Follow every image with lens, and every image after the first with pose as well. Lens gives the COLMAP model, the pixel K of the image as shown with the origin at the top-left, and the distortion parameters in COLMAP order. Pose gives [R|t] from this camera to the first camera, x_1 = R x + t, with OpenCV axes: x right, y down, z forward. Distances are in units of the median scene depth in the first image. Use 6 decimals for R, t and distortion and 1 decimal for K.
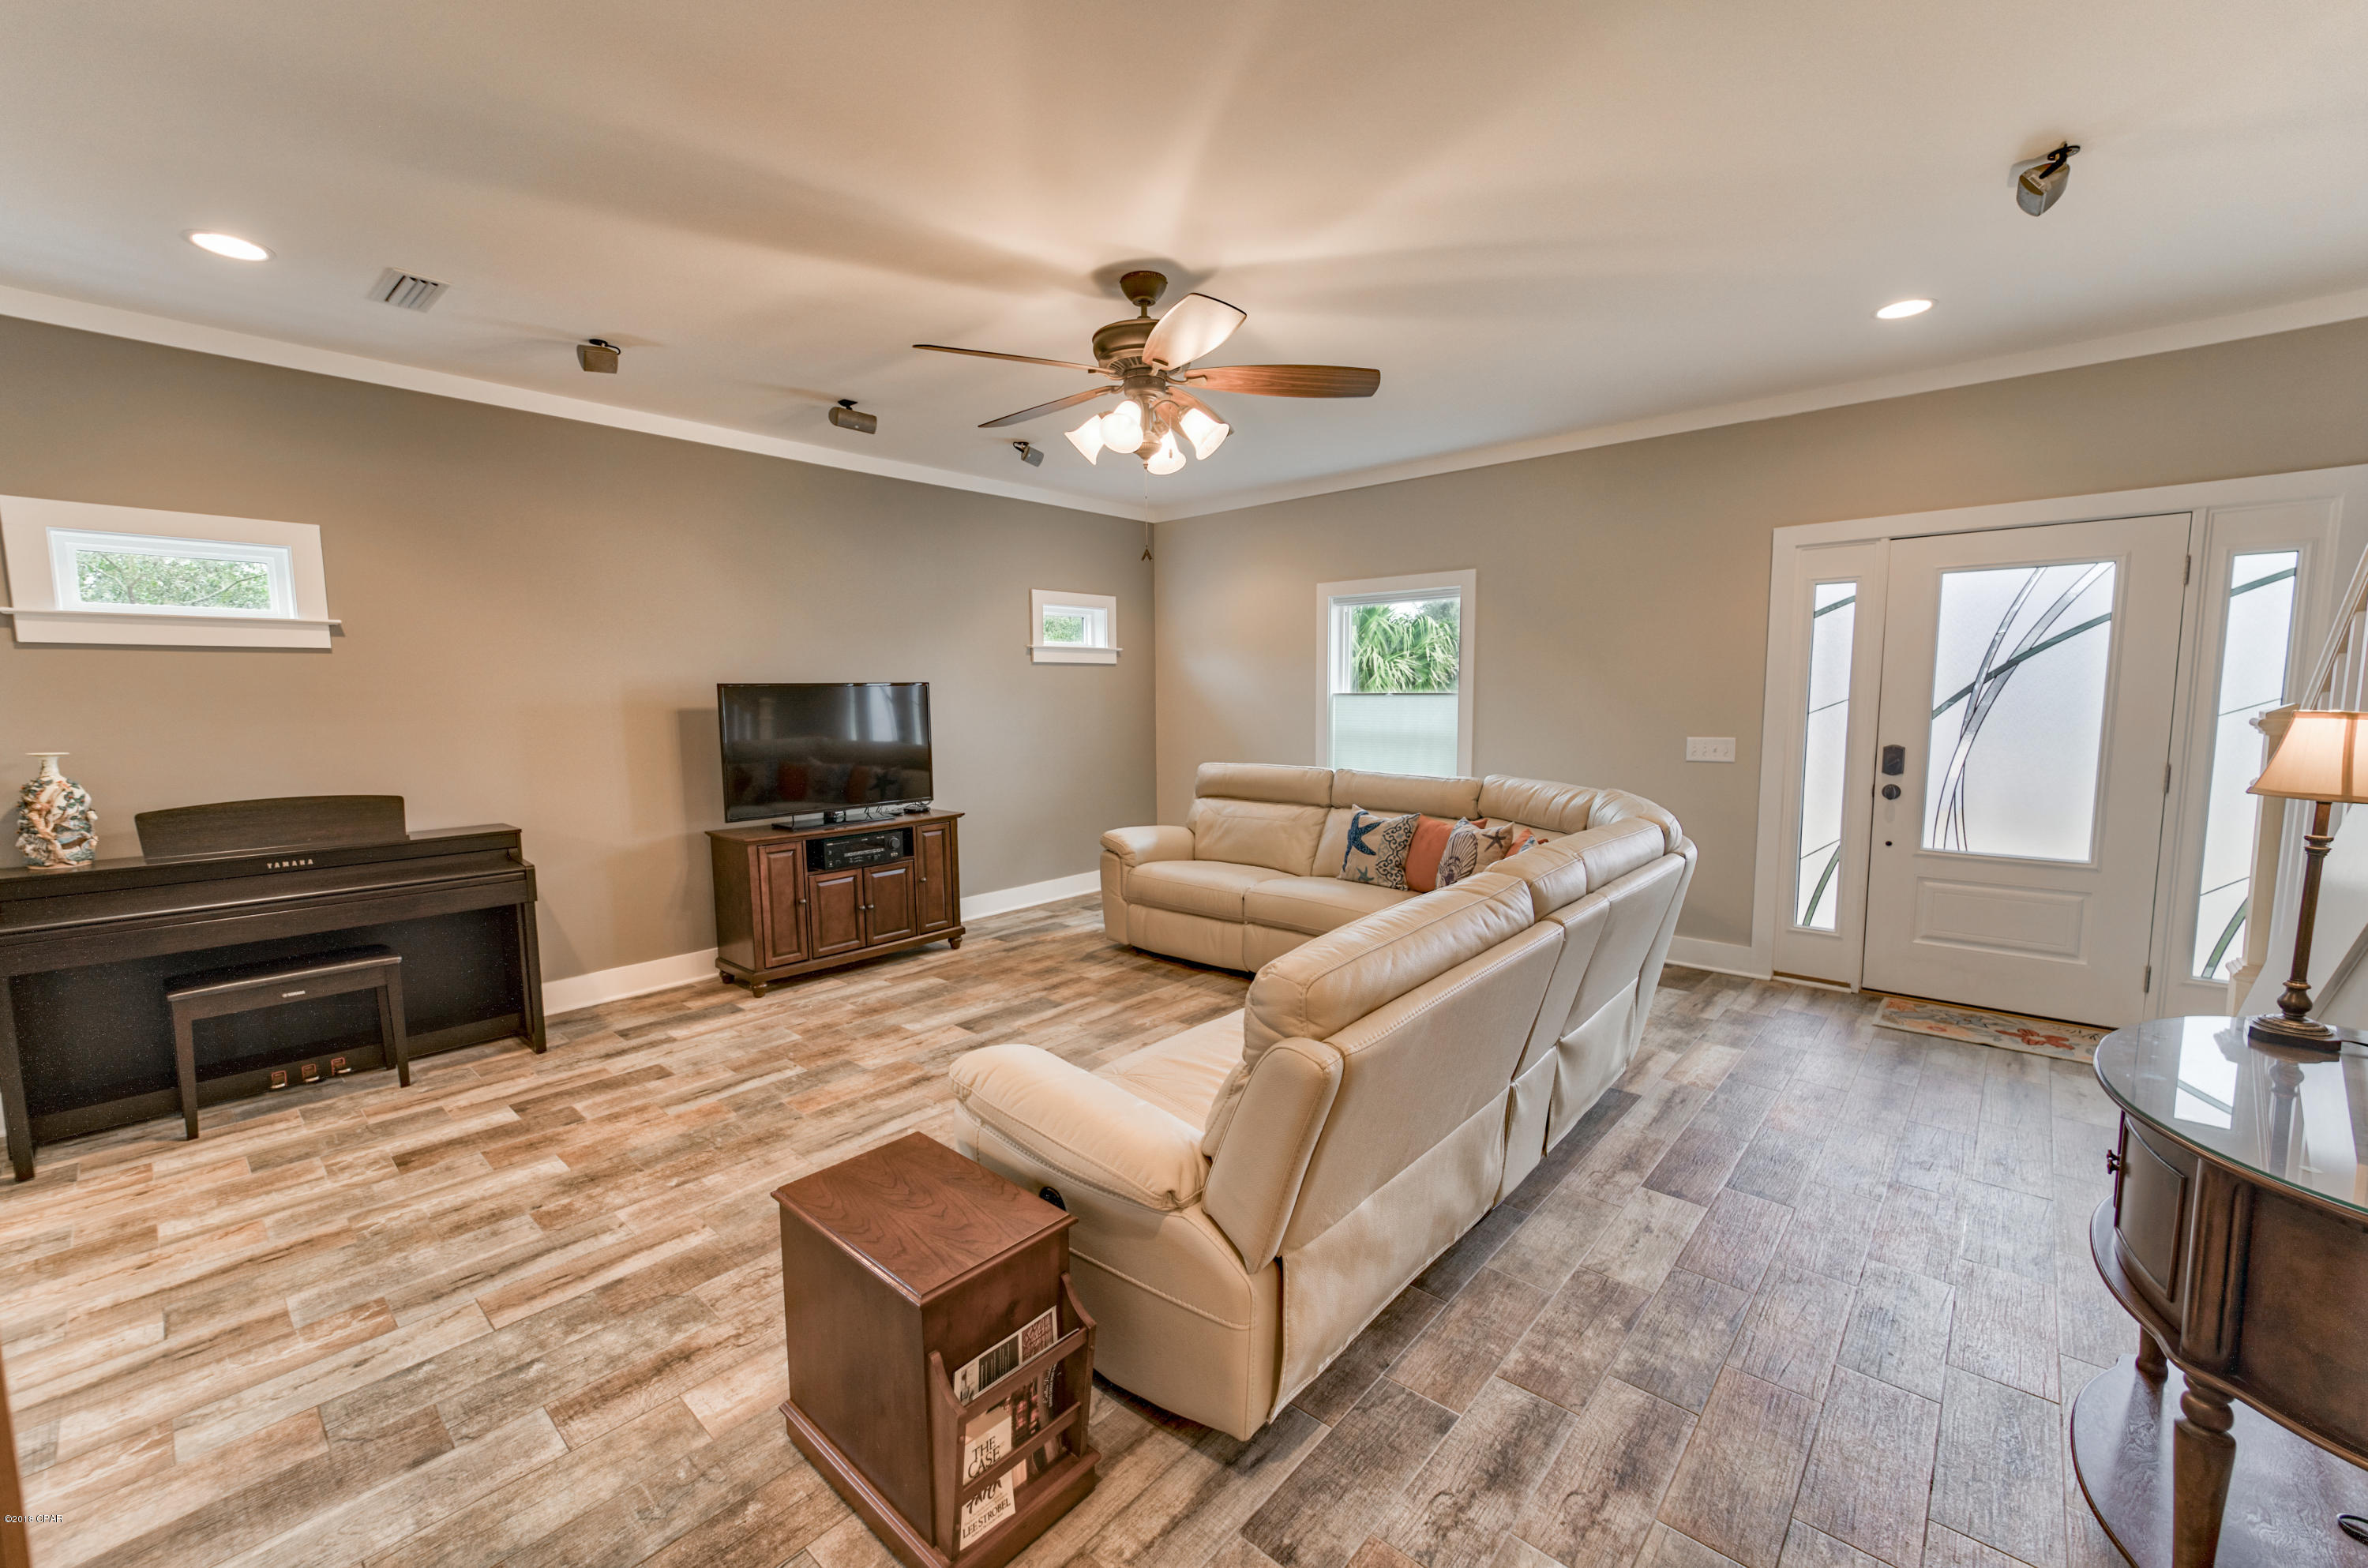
lens RADIAL K [[926.1, 0, 1184.0], [0, 926.1, 784.0], [0, 0, 1]] dist [0.009626, -0.000007]
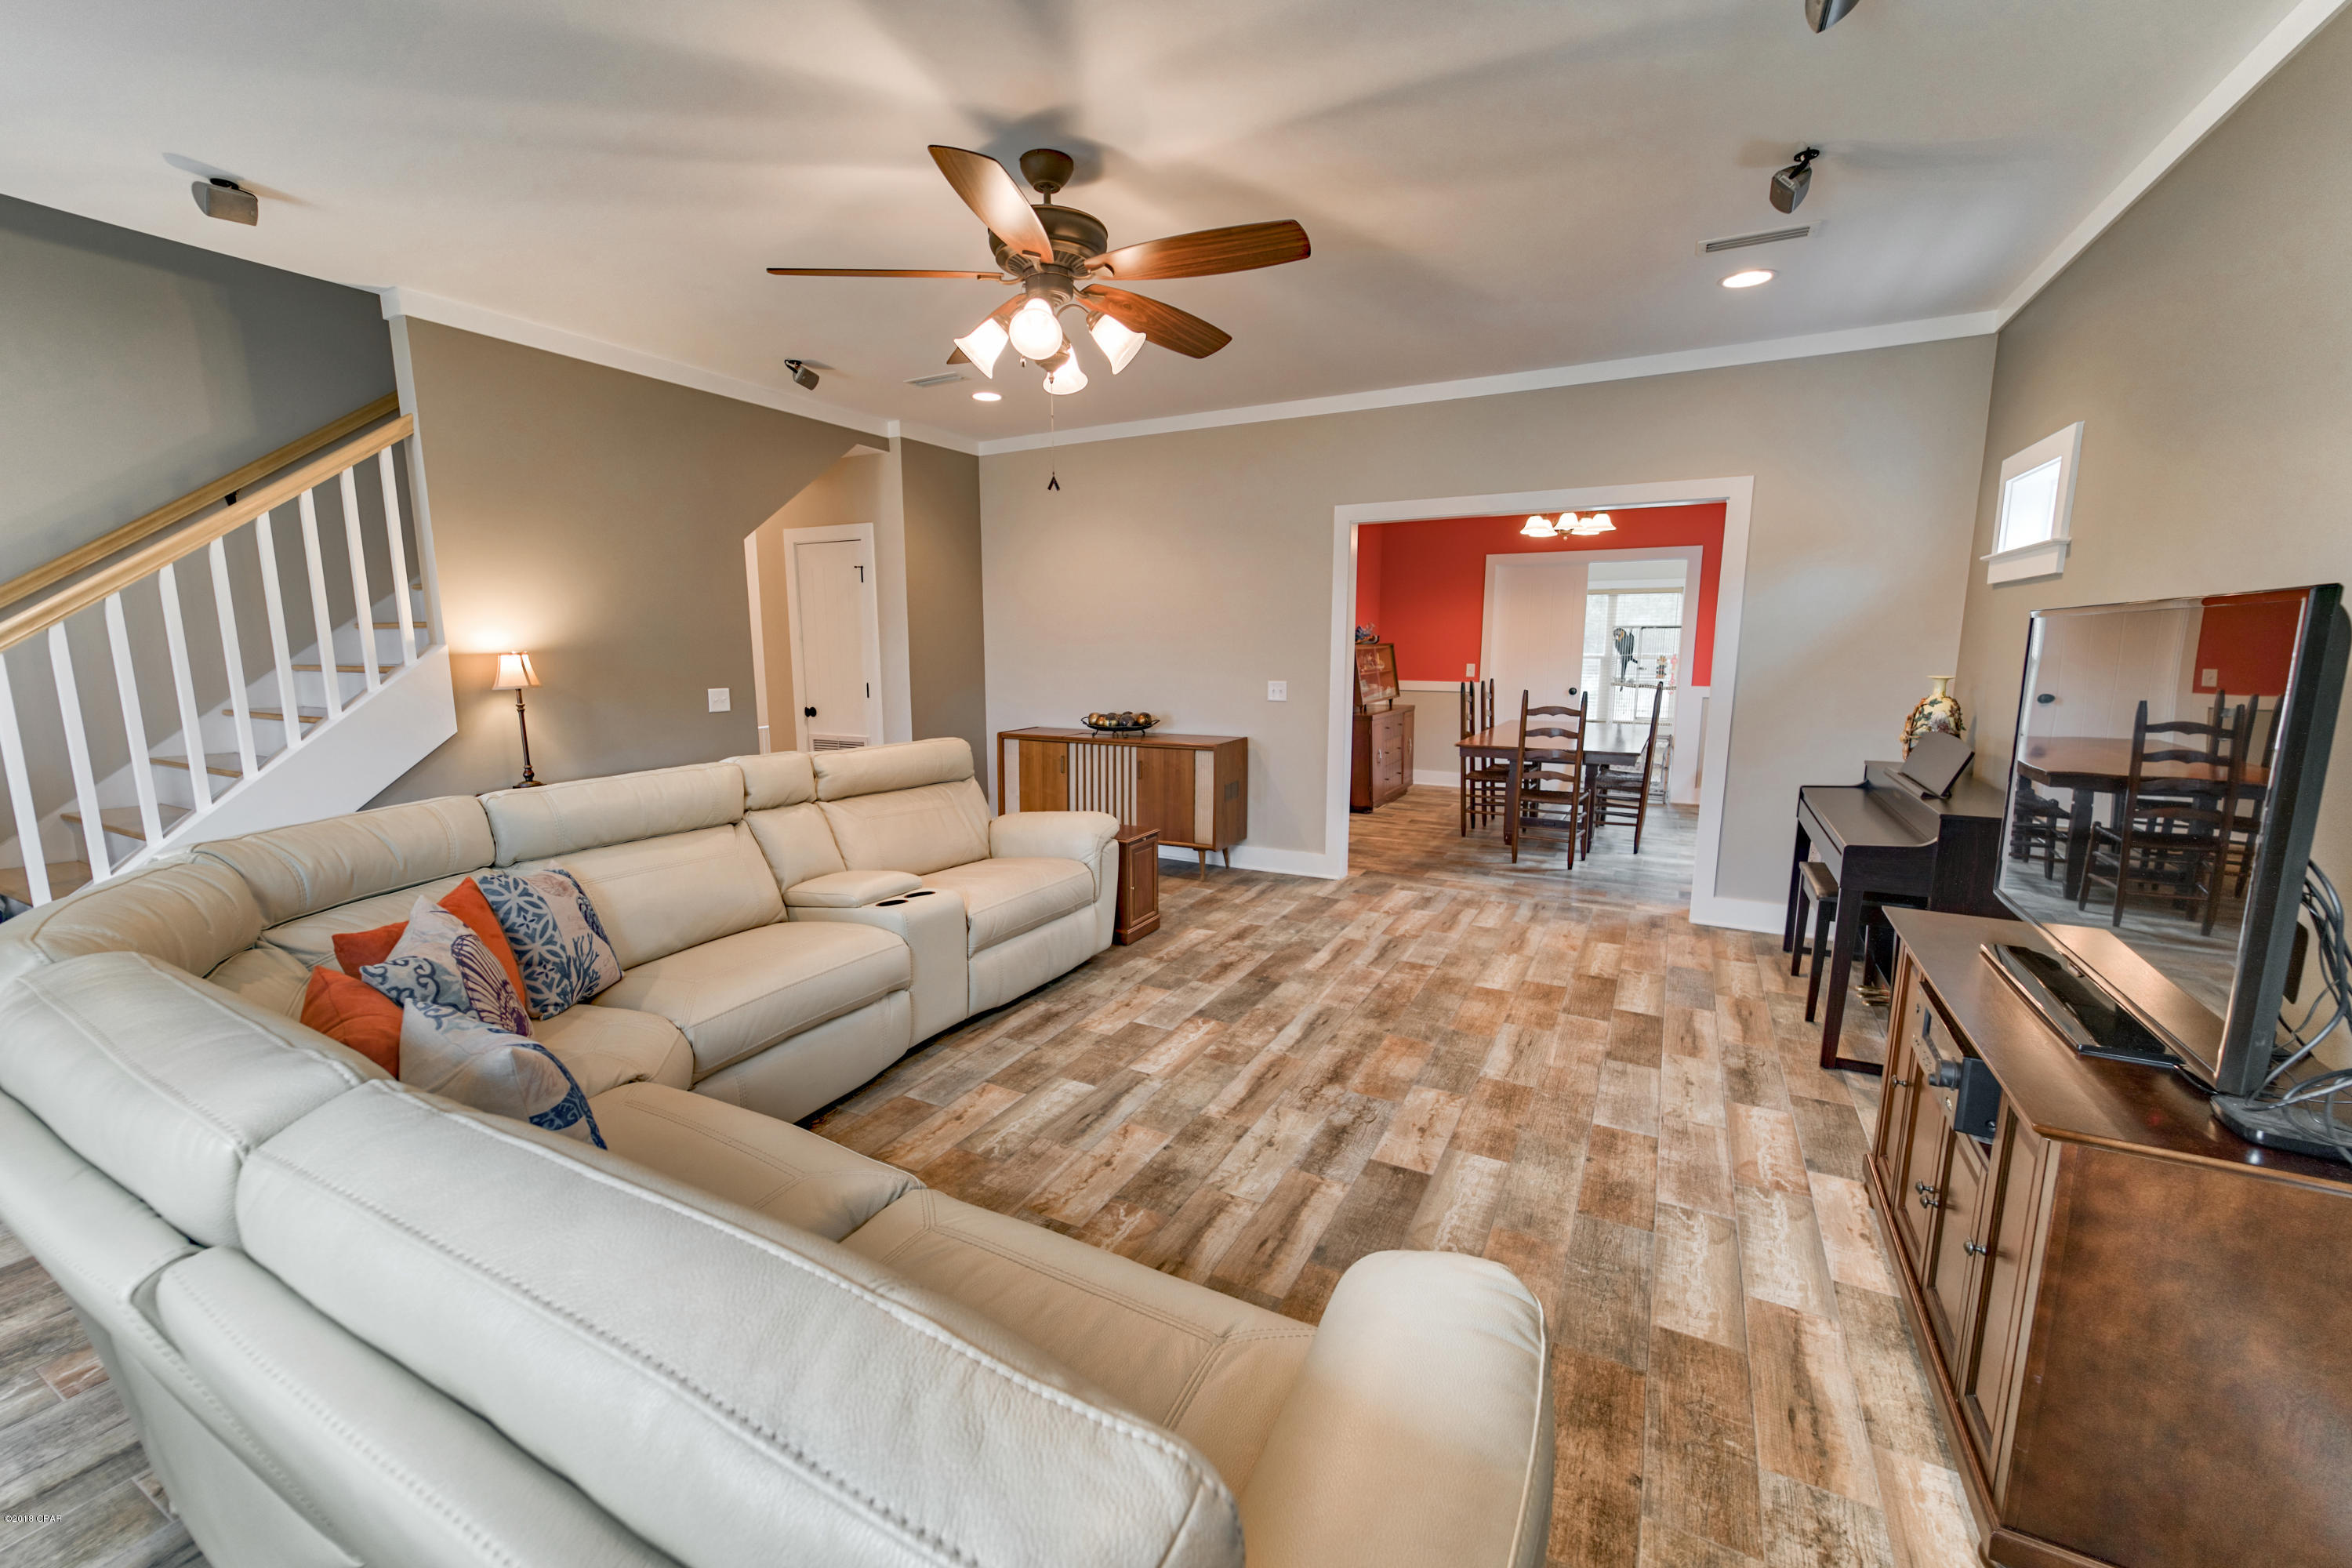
lens RADIAL K [[944.8, 0, 1176.0], [0, 944.8, 784.0], [0, 0, 1]] dist [0.015781, -0.000003]
pose [[-0.971386, 0.046143, -0.232983, 0.066898], [-0.014415, 0.967684, 0.251753, -0.189996], [0.237070, 0.247908, -0.939329, 1.886814]]
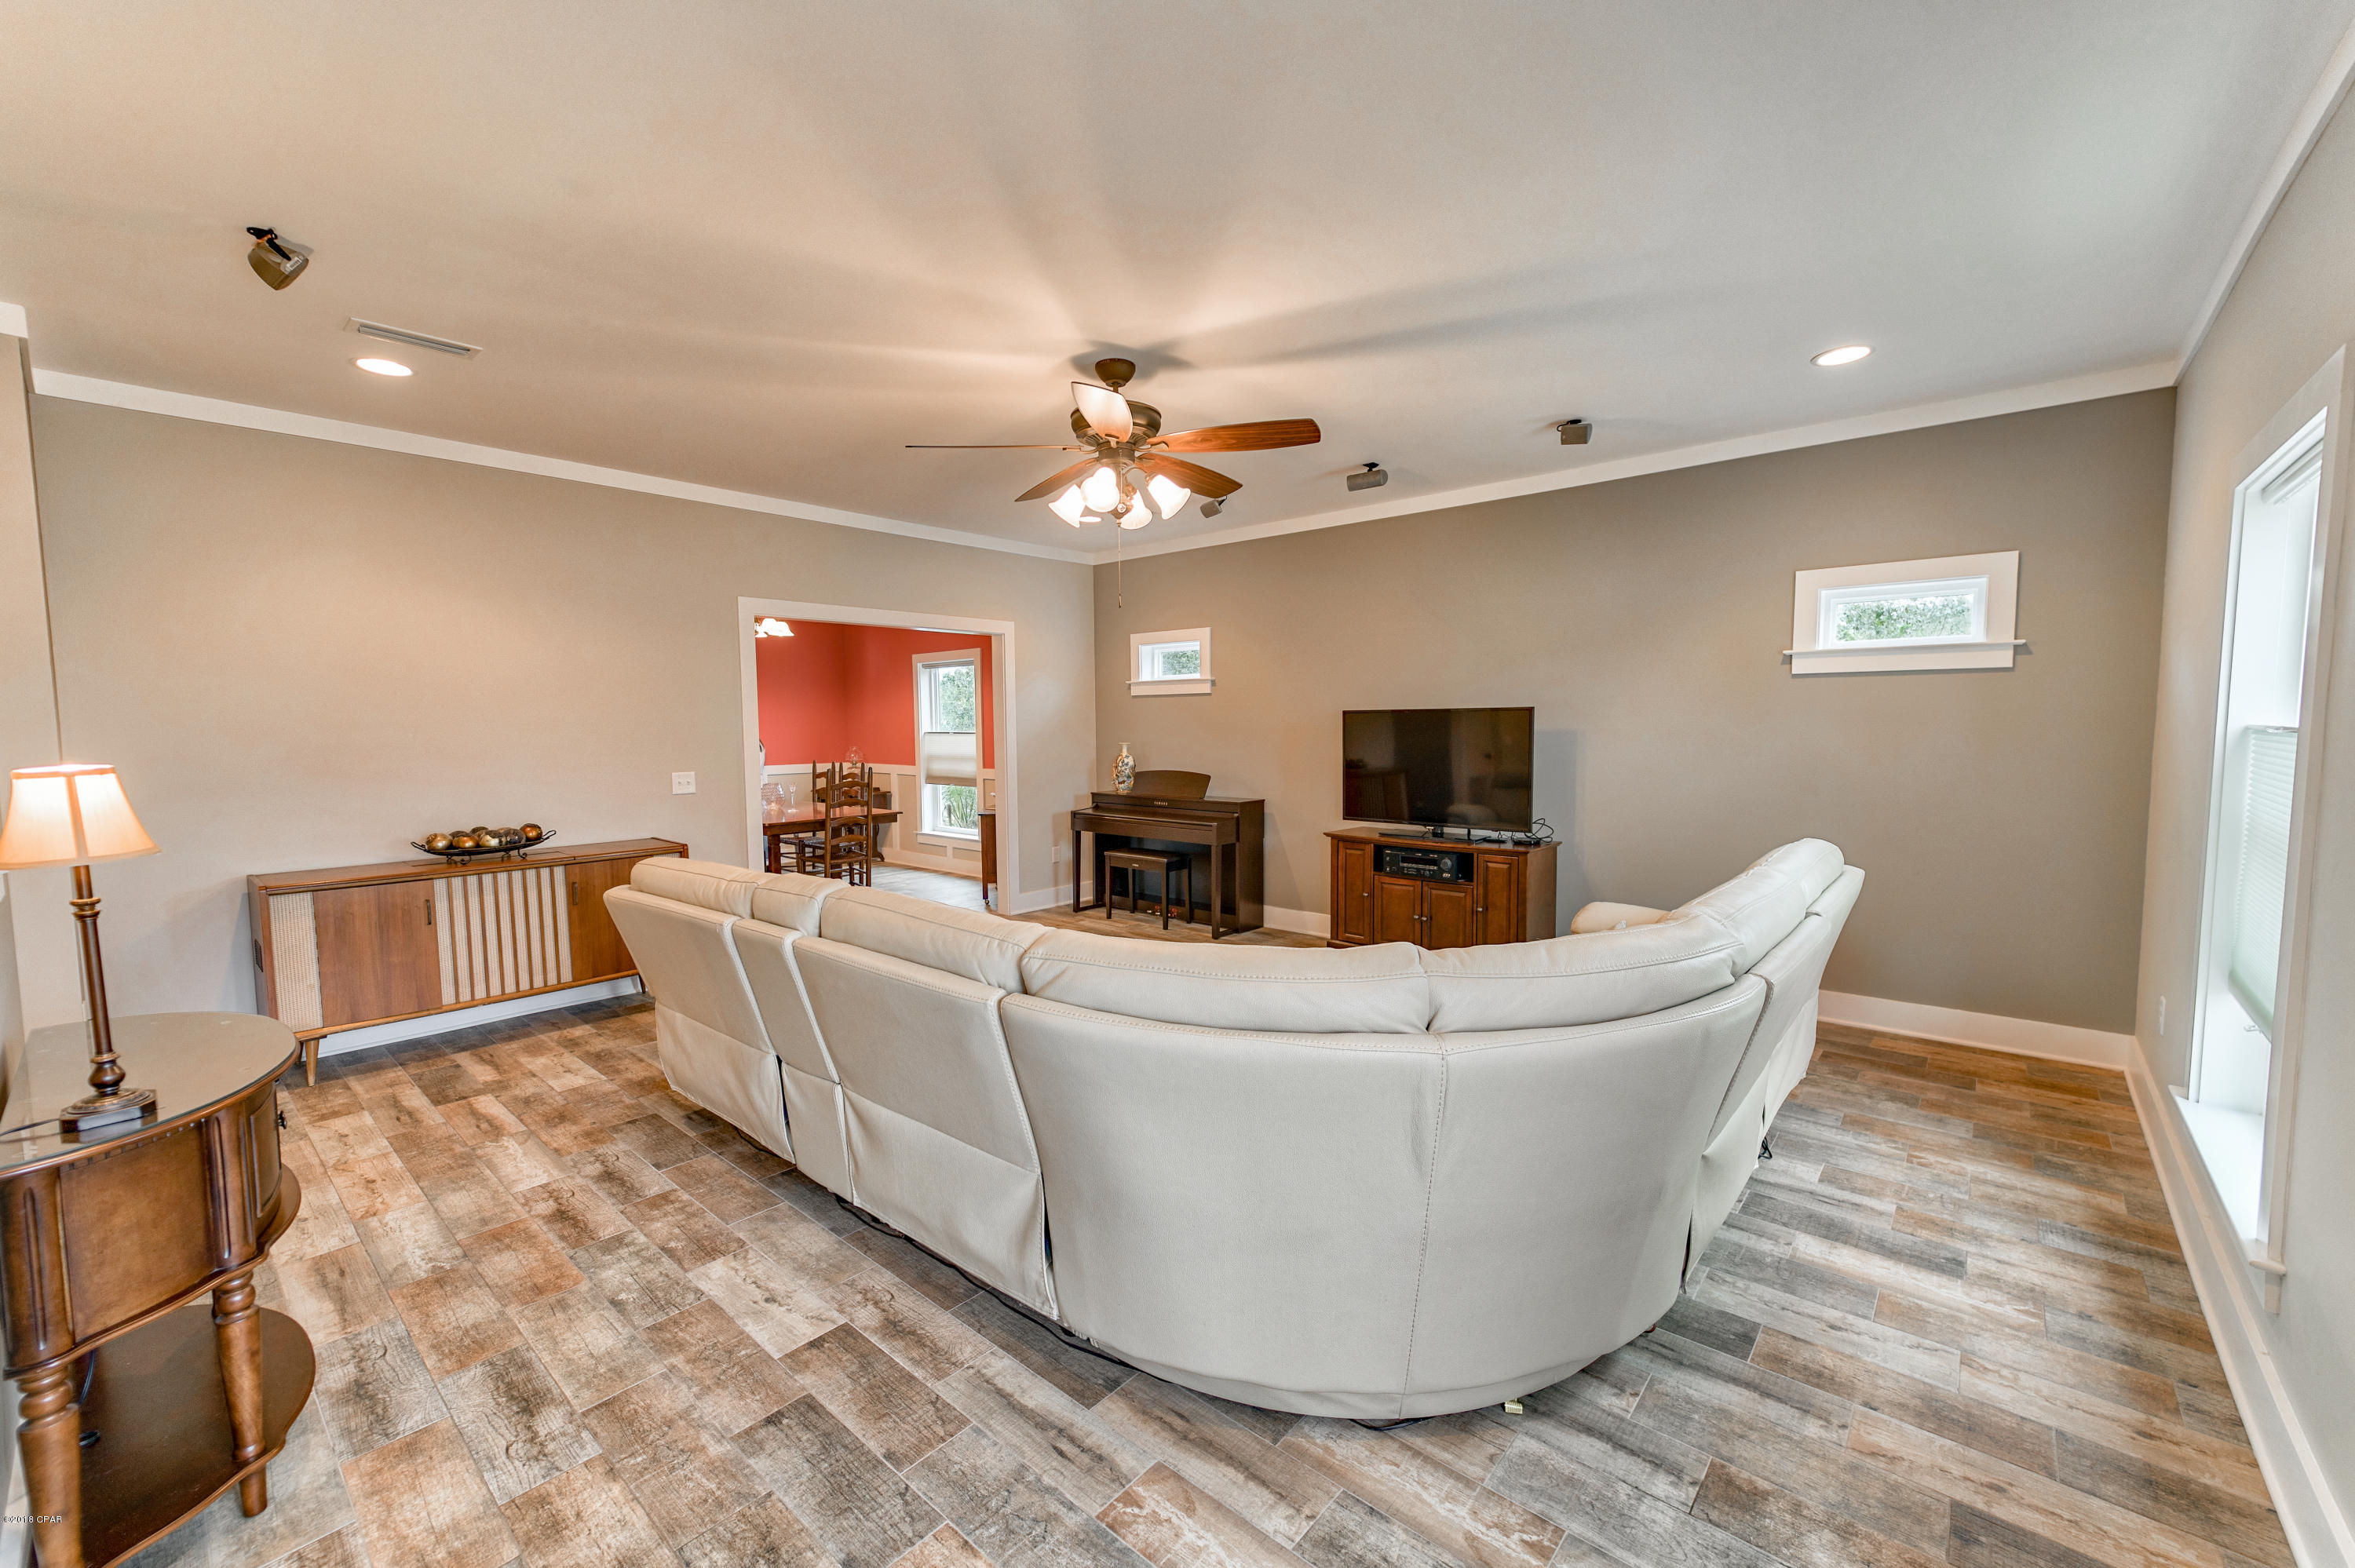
lens RADIAL K [[929.7, 0, 1177.5], [0, 929.7, 784.0], [0, 0, 1]] dist [0.000035, 0.000023]
pose [[0.026002, 0.076382, -0.996740, 1.073024], [-0.094748, 0.992776, 0.073607, -0.110716], [0.995162, 0.092525, 0.033051, 1.016585]]
